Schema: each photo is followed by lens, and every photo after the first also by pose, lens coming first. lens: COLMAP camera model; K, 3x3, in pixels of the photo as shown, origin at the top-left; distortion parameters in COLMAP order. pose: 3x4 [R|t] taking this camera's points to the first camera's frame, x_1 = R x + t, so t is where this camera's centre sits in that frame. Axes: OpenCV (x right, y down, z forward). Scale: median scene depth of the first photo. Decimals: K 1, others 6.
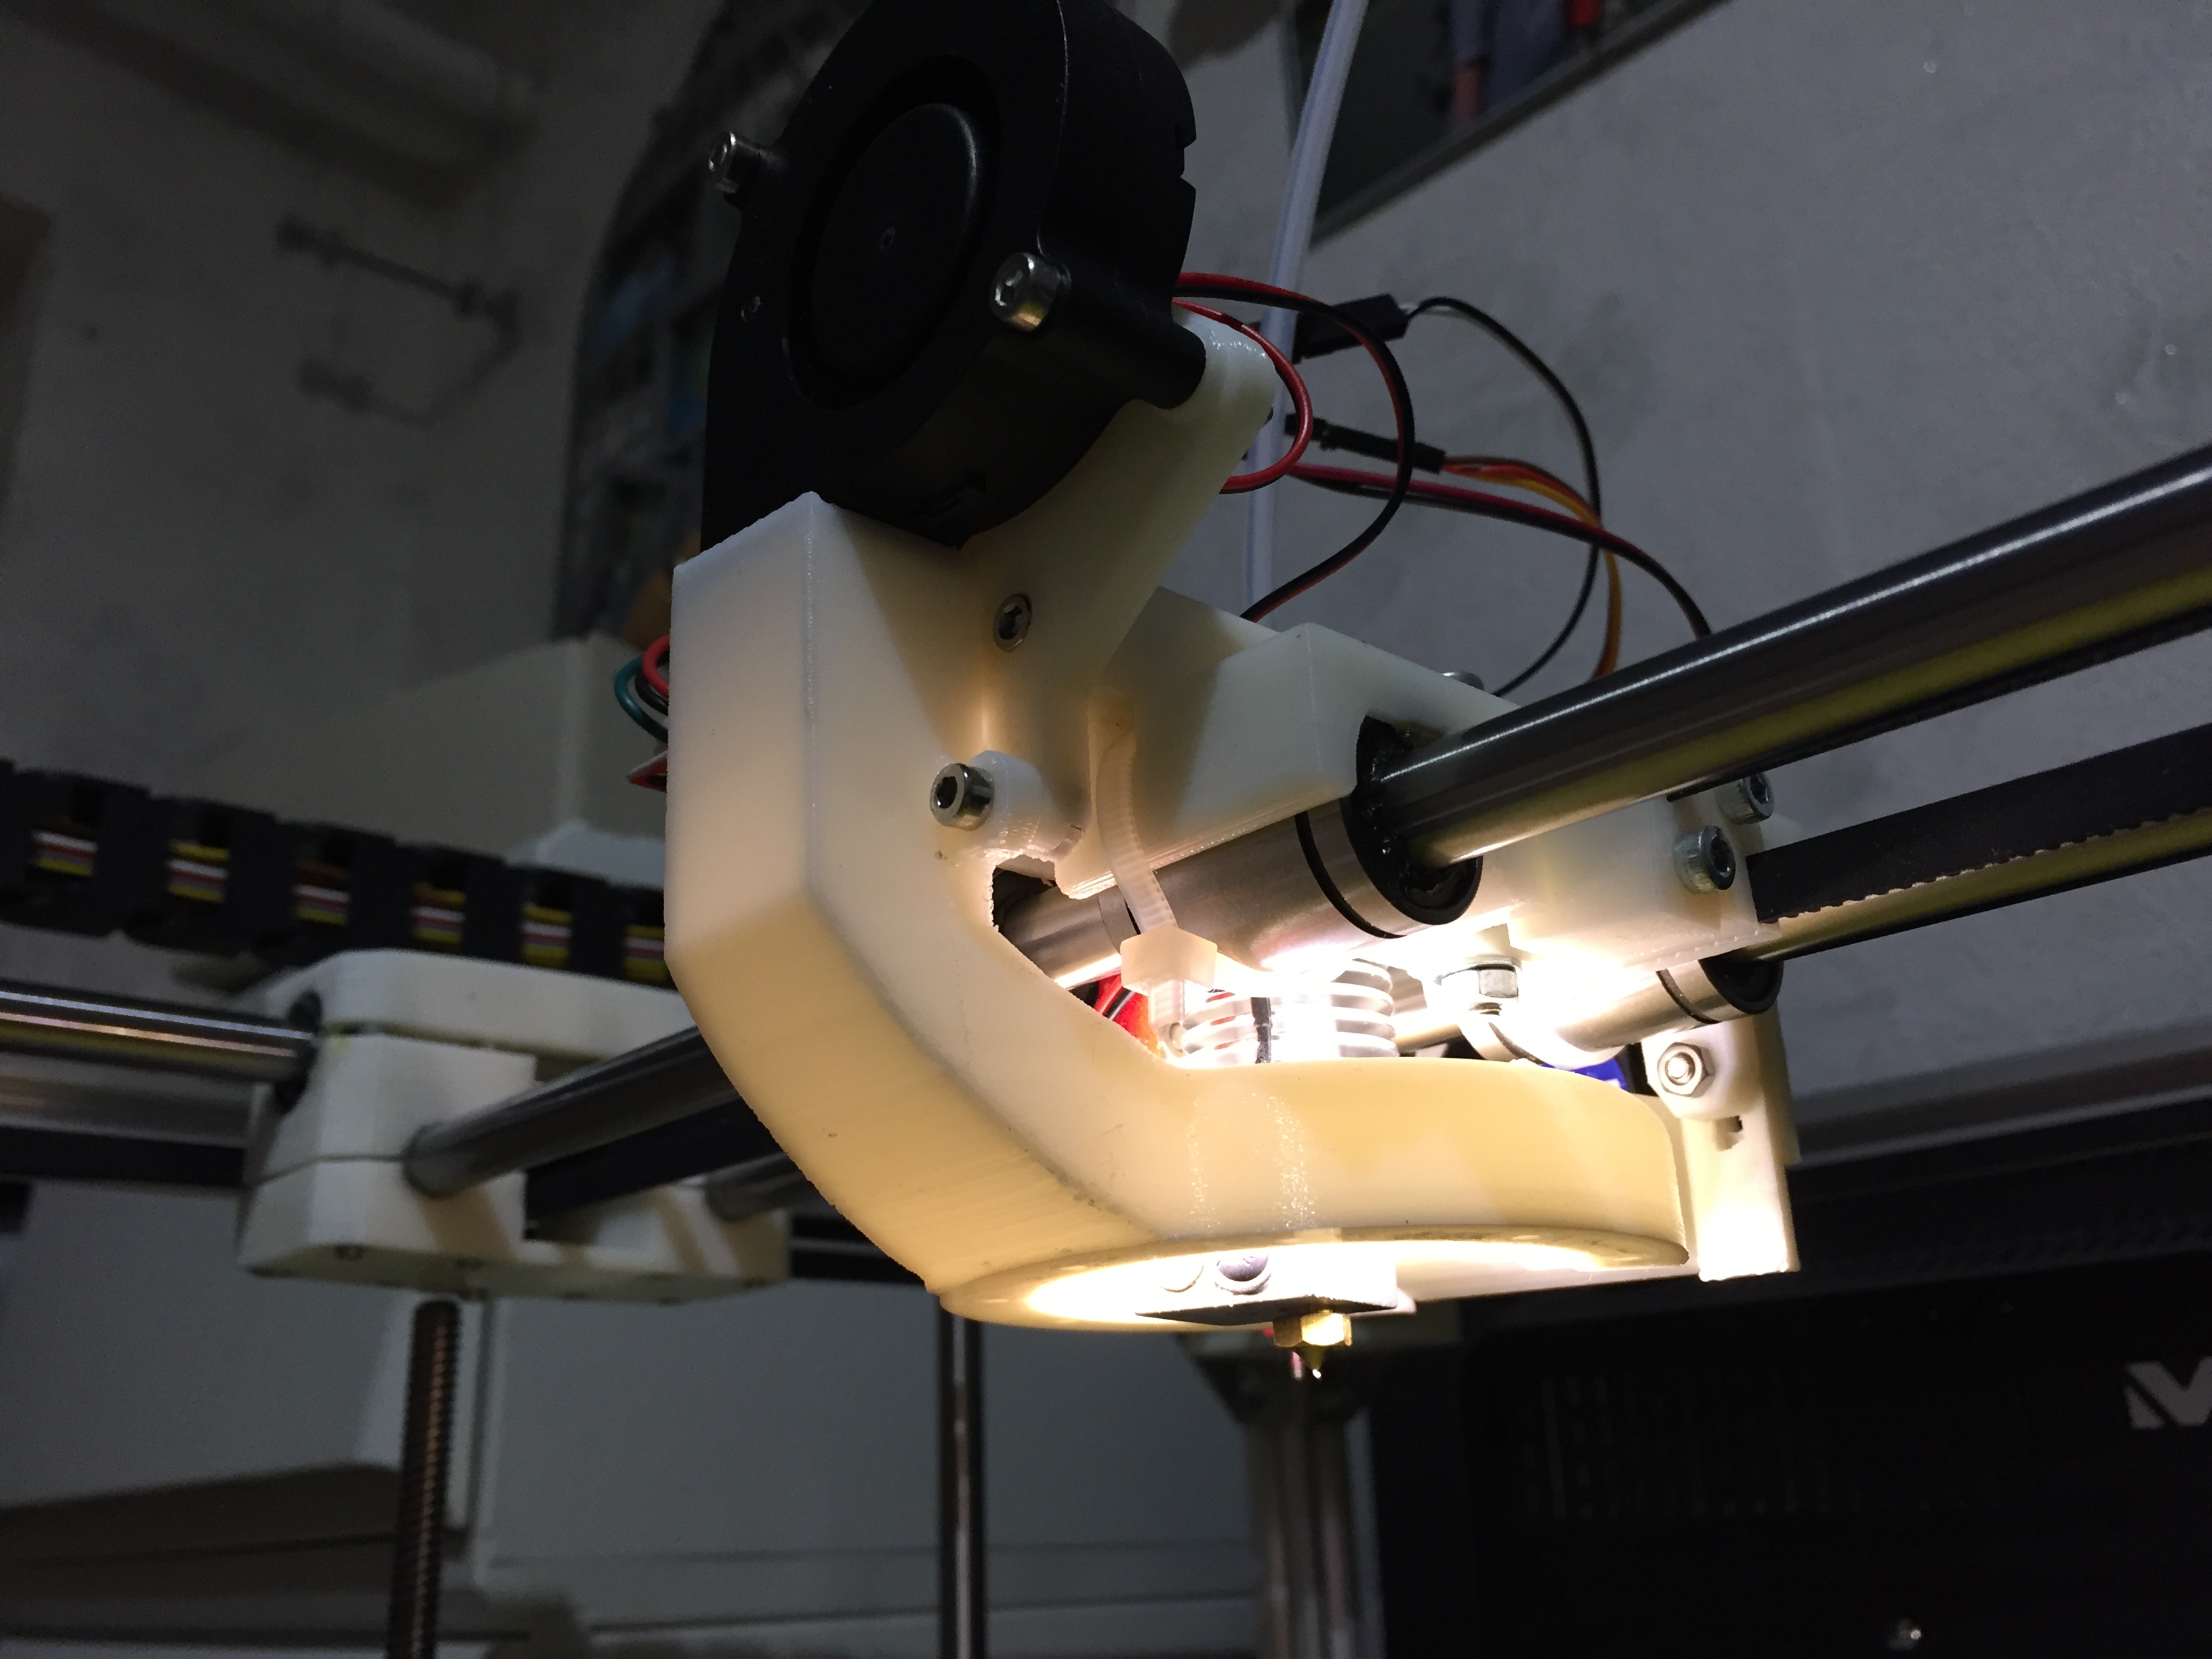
lens RADIAL K [[2012.8, 0, 1127.1], [0, 2012.8, 801.8], [0, 0, 1]] dist [0.079509, -0.180612]
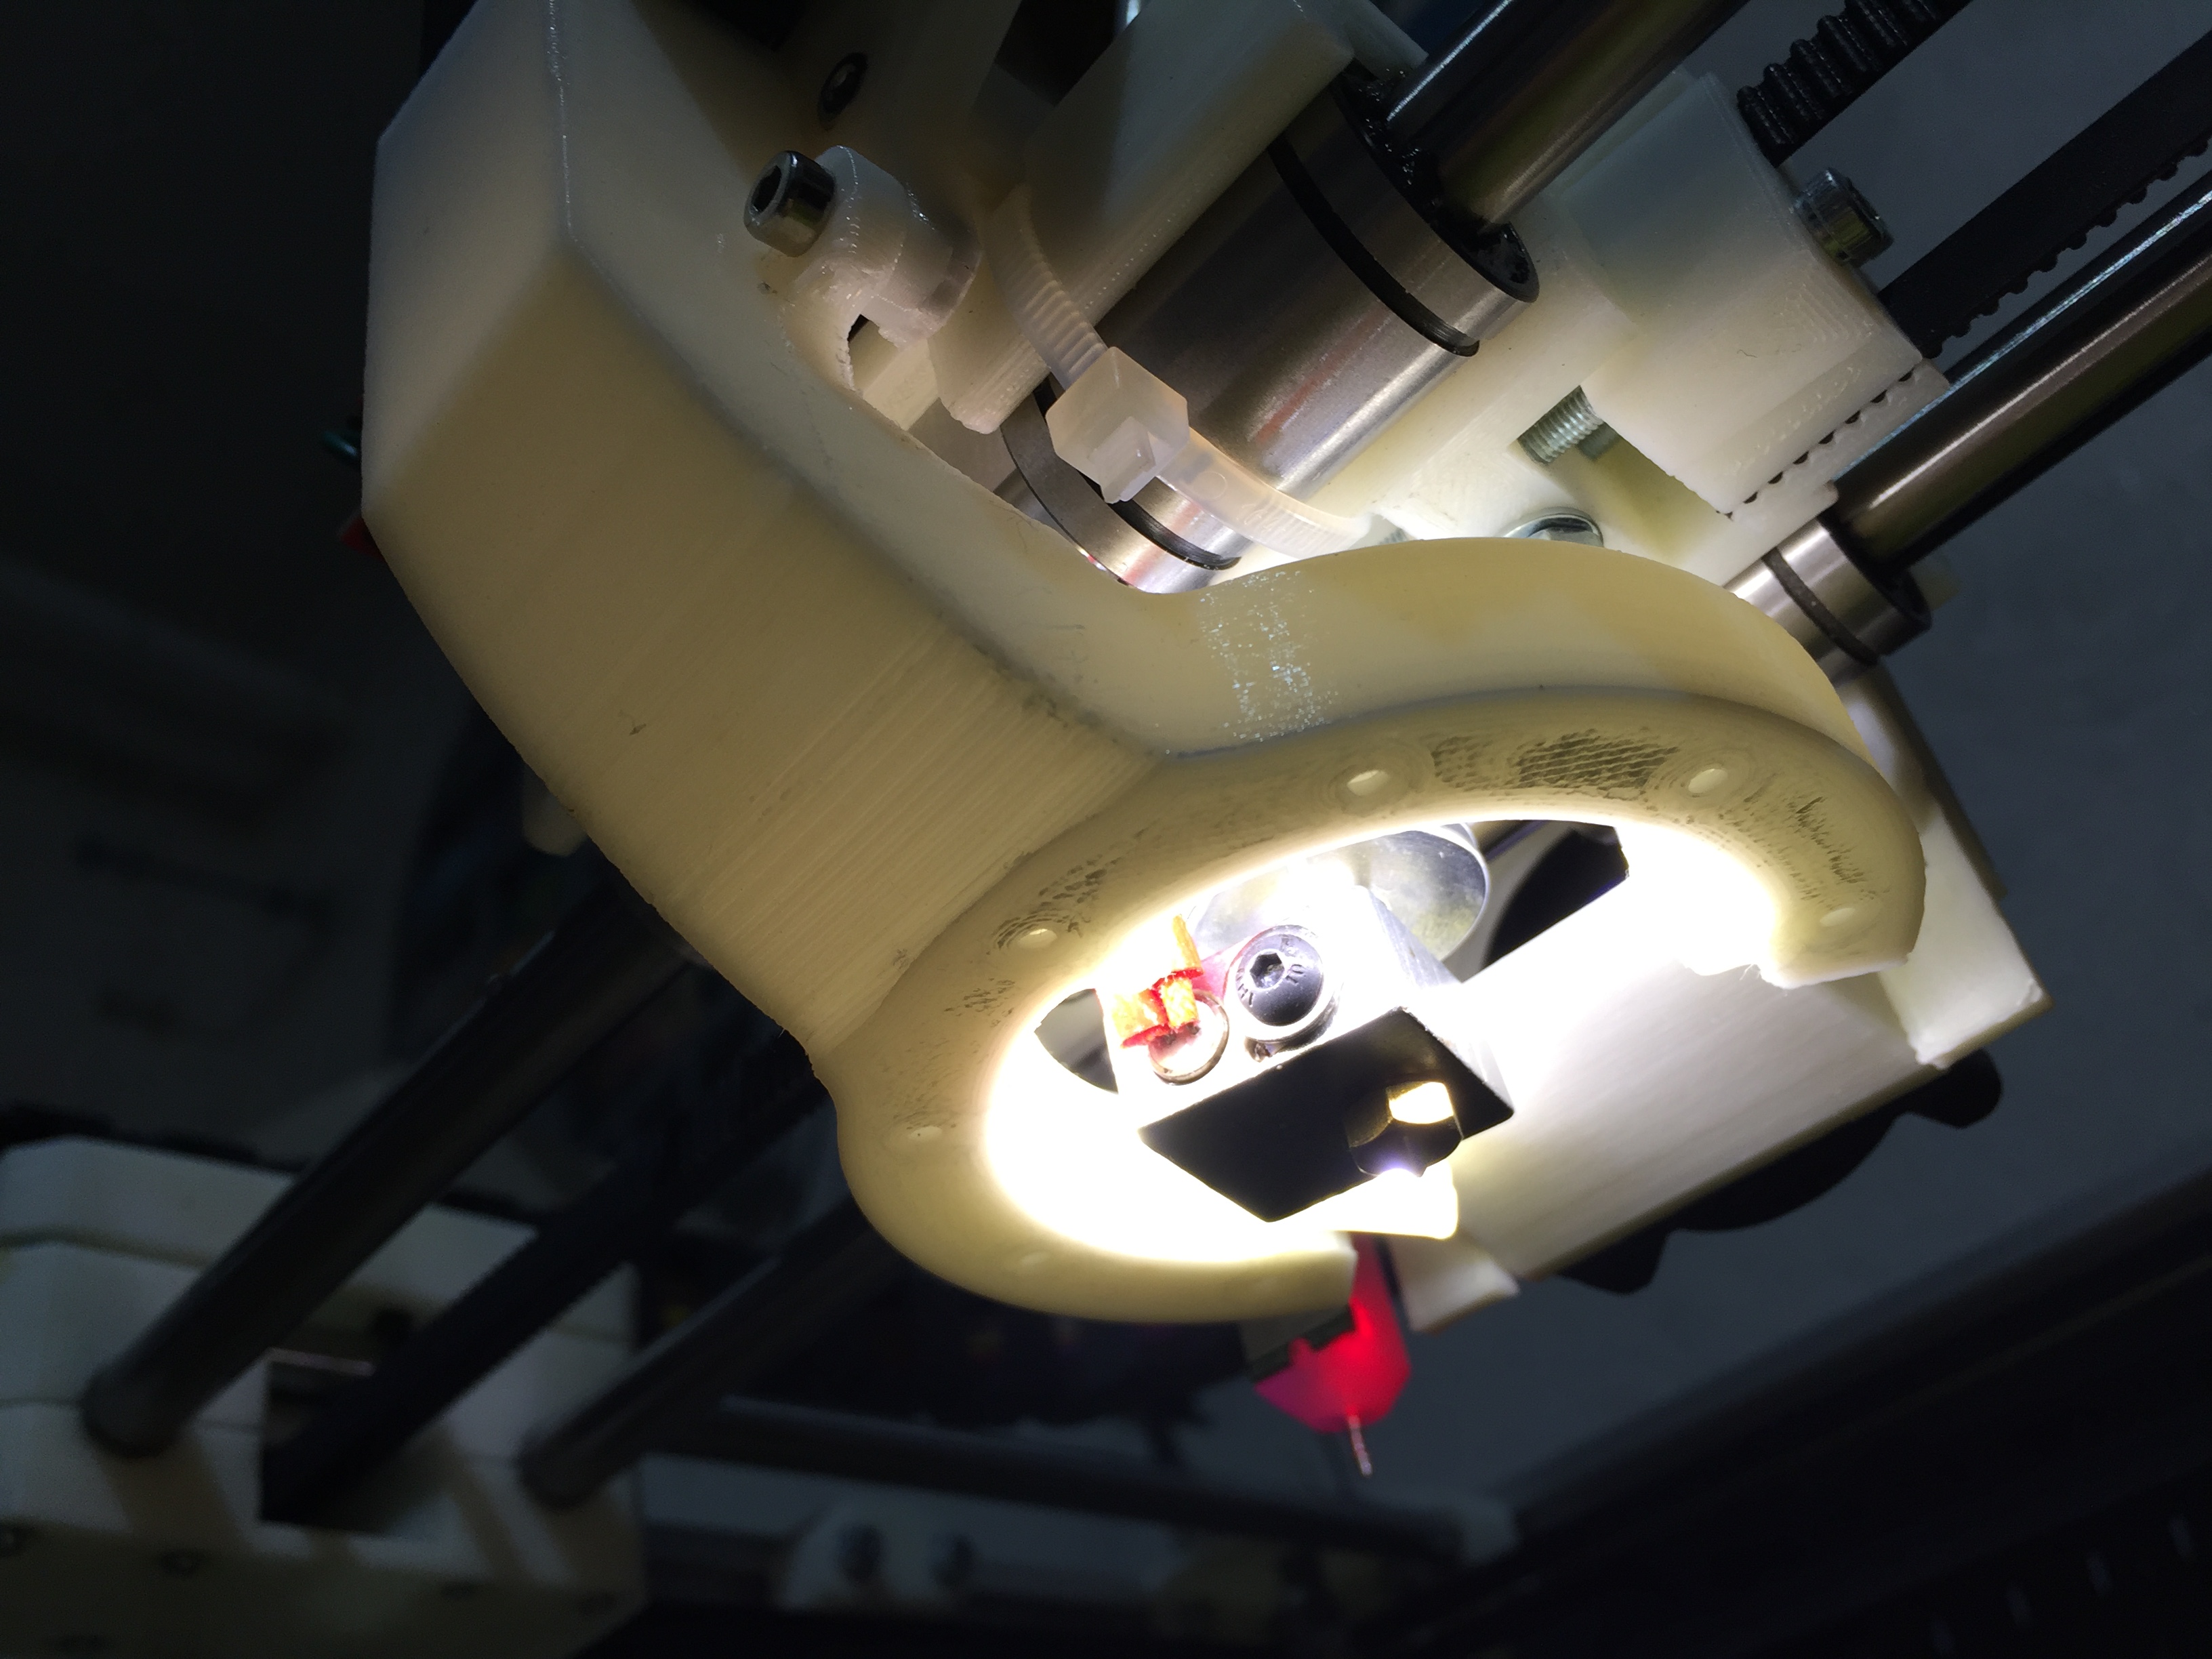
lens RADIAL K [[2012.8, 0, 1127.1], [0, 2012.8, 801.8], [0, 0, 1]] dist [0.079509, -0.180612]
pose [[0.989576, -0.113531, 0.088601, -0.031557], [0.135429, 0.942853, -0.304447, 0.249013], [-0.048973, 0.313272, 0.948400, 0.242628]]
